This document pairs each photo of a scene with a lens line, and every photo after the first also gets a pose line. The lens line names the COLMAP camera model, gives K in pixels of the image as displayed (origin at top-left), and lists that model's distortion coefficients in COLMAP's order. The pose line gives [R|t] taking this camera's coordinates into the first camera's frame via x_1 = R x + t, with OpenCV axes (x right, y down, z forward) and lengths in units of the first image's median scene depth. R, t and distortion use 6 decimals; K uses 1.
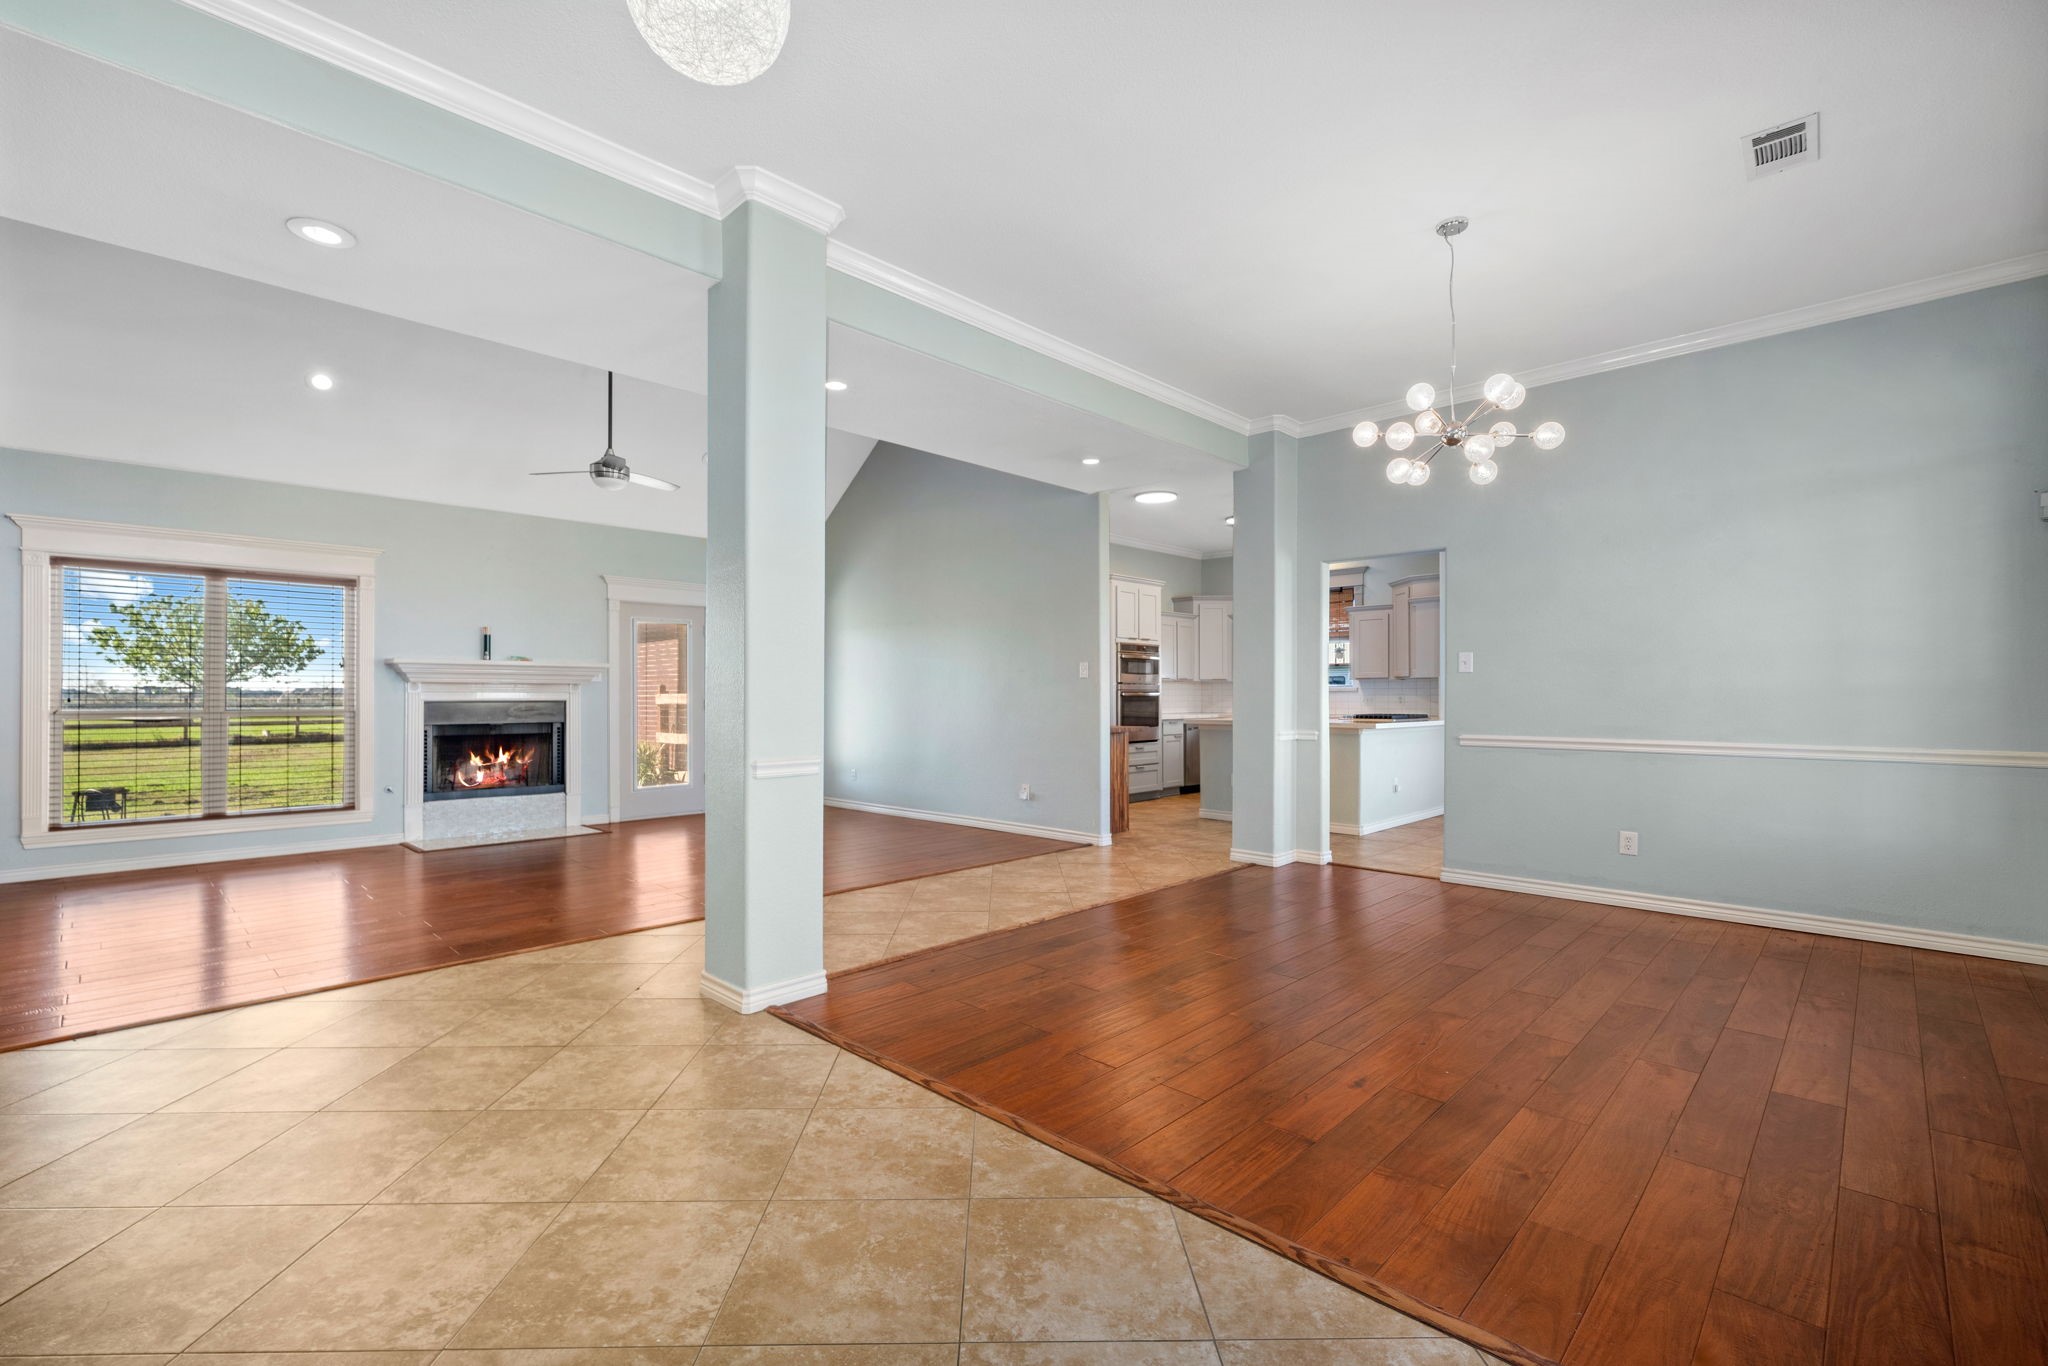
lens RADIAL K [[913.1, 0, 1034.4], [0, 913.1, 684.1], [0, 0, 1]] dist [0.013427, 0.000360]
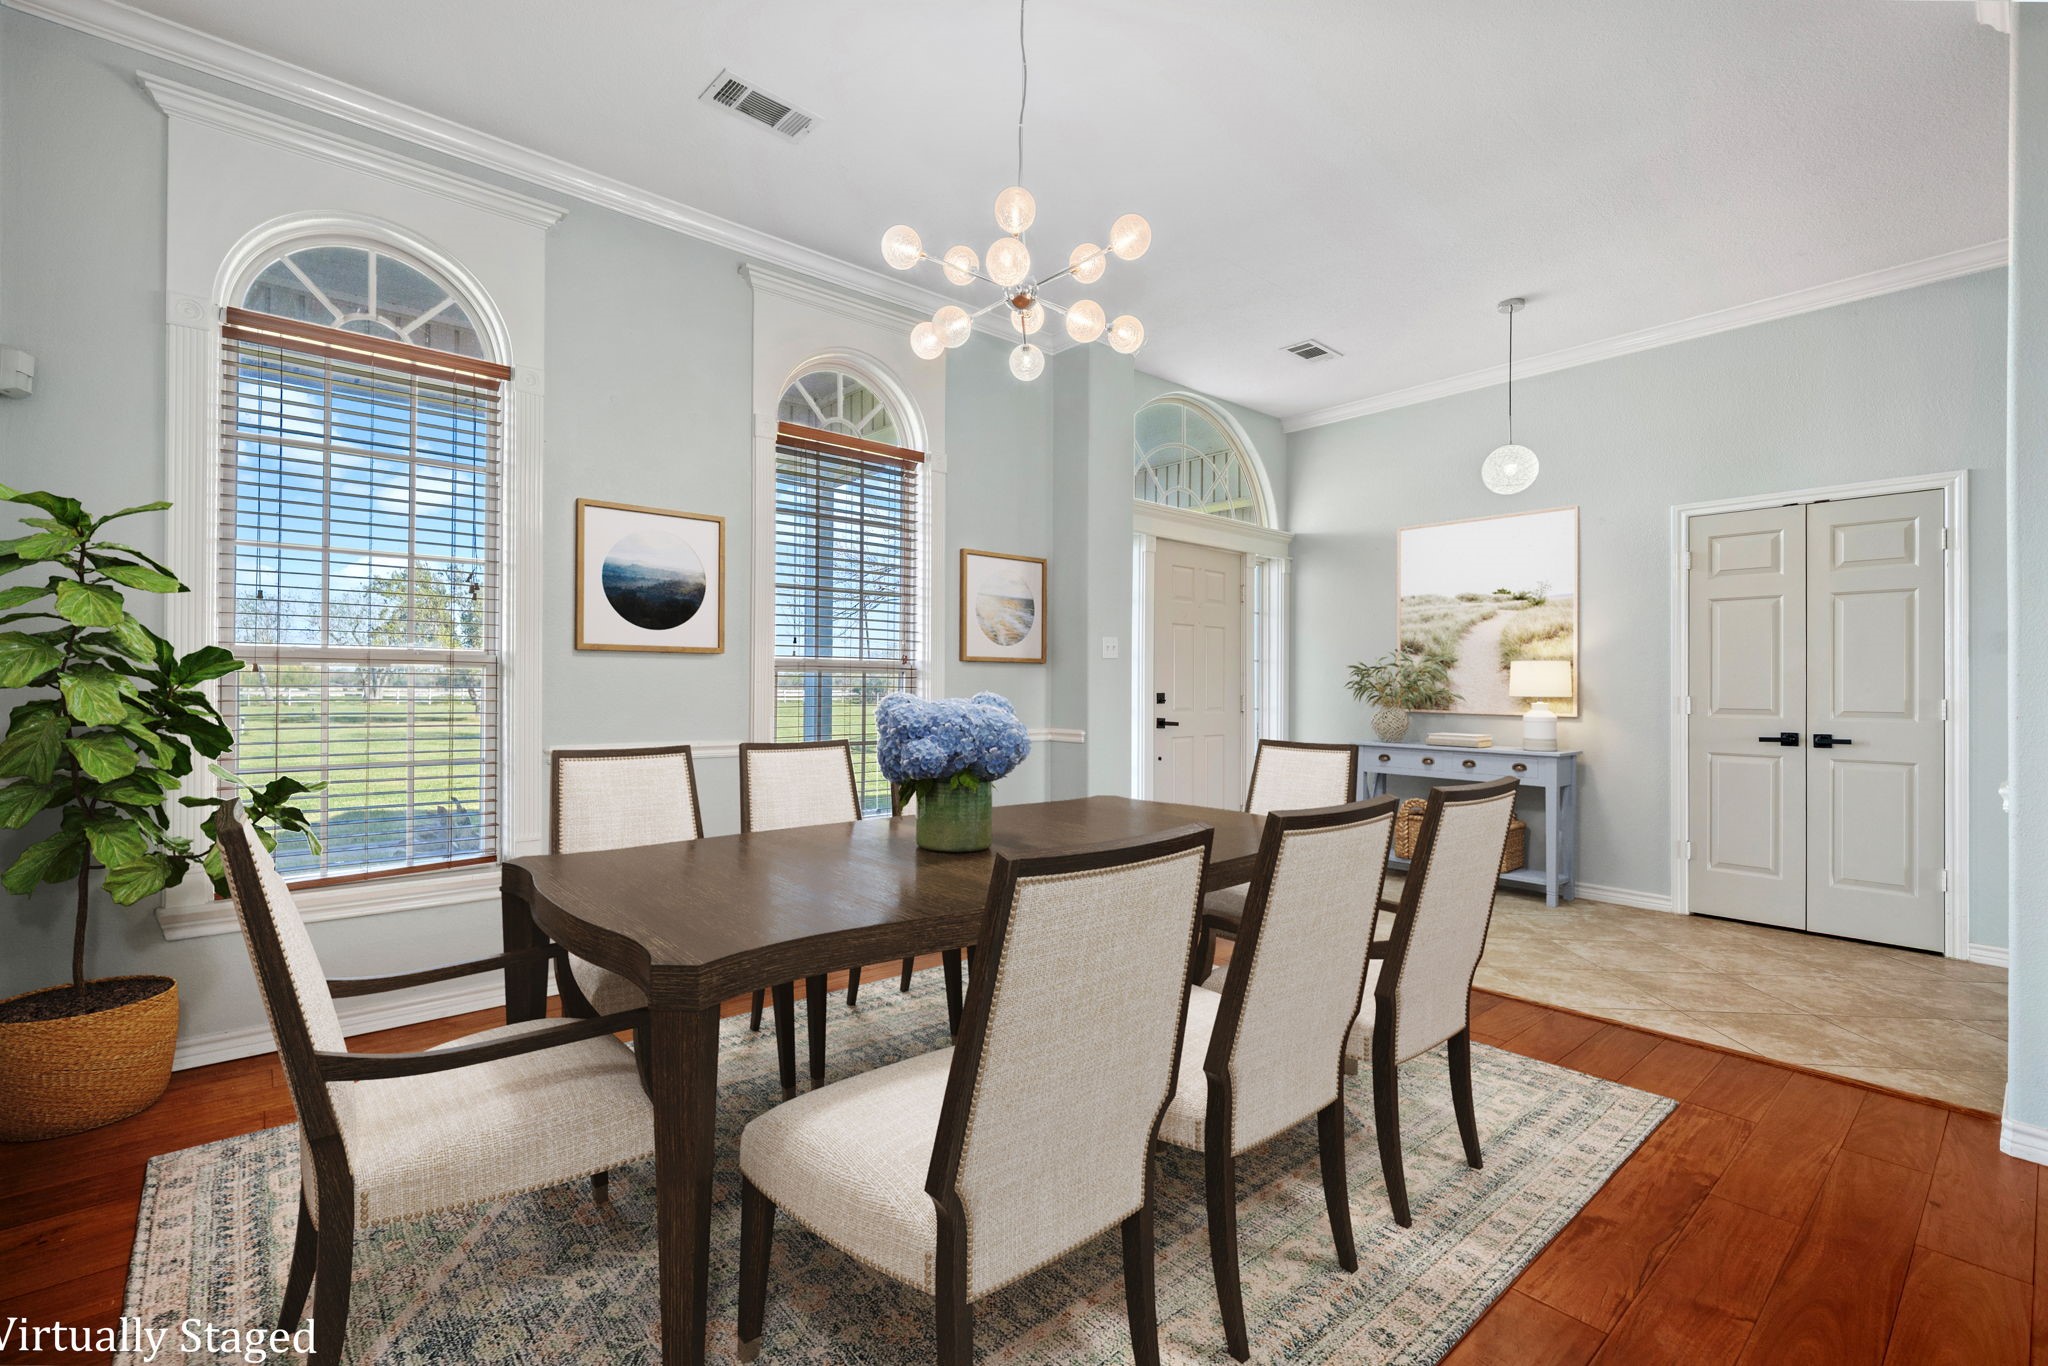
lens RADIAL K [[913.1, 0, 1031.6], [0, 913.1, 681.6], [0, 0, 1]] dist [0.013427, 0.000360]
pose [[-0.996733, -0.004587, 0.080633, 0.582156], [-0.005380, 0.999939, -0.009622, 0.011393], [-0.080584, -0.010024, -0.996697, 2.415274]]
